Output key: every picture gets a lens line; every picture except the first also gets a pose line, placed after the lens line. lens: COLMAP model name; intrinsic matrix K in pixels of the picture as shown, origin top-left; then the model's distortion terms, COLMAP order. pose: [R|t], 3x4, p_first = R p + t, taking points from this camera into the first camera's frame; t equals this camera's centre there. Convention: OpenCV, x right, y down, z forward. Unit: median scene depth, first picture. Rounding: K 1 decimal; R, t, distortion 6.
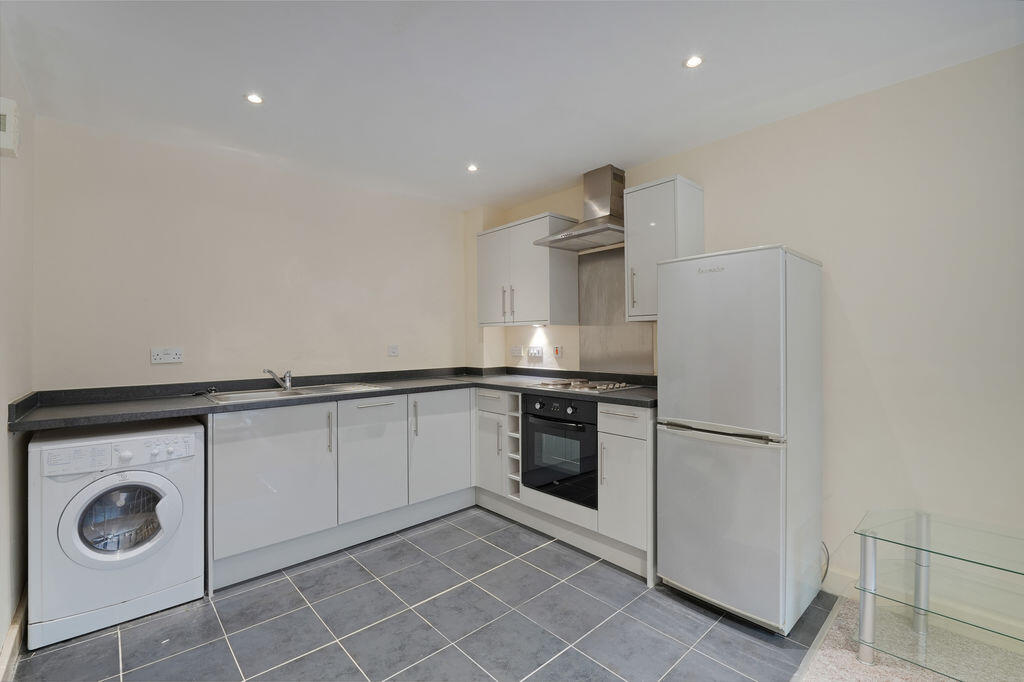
lens RADIAL K [[445.0, 0, 512.8], [0, 445.0, 332.4], [0, 0, 1]] dist [-0.002435, -0.004935]
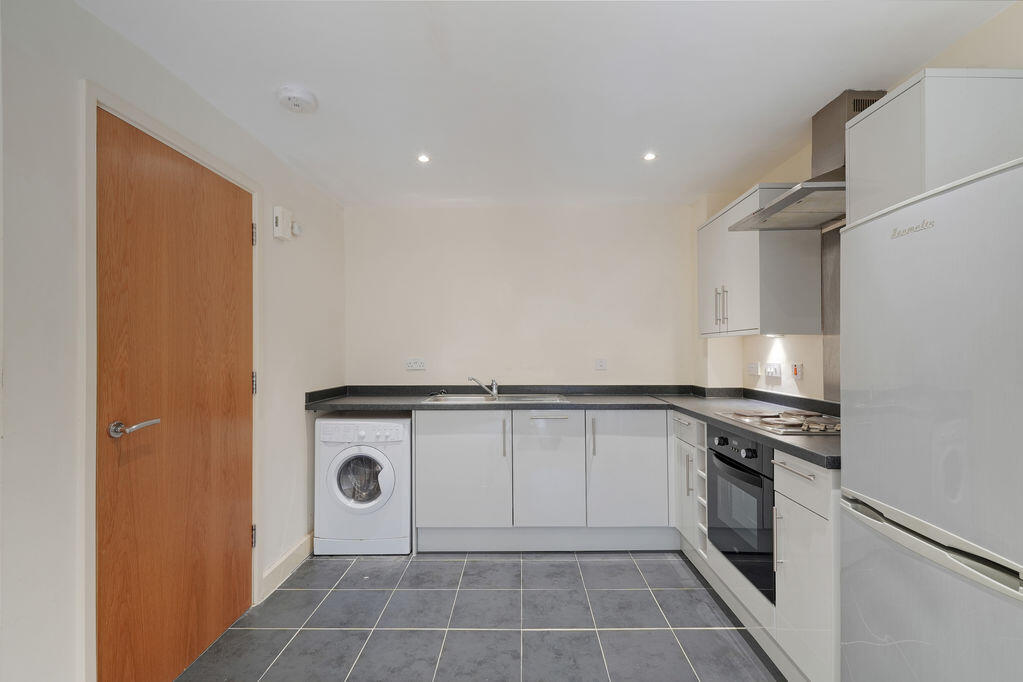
lens RADIAL K [[444.5, 0, 508.2], [0, 444.5, 337.4], [0, 0, 1]] dist [-0.002435, -0.004935]
pose [[0.738526, -0.016045, -0.674034, 0.318153], [0.004707, 0.999815, -0.018643, -0.000655], [0.674208, 0.010596, 0.738465, 0.199939]]
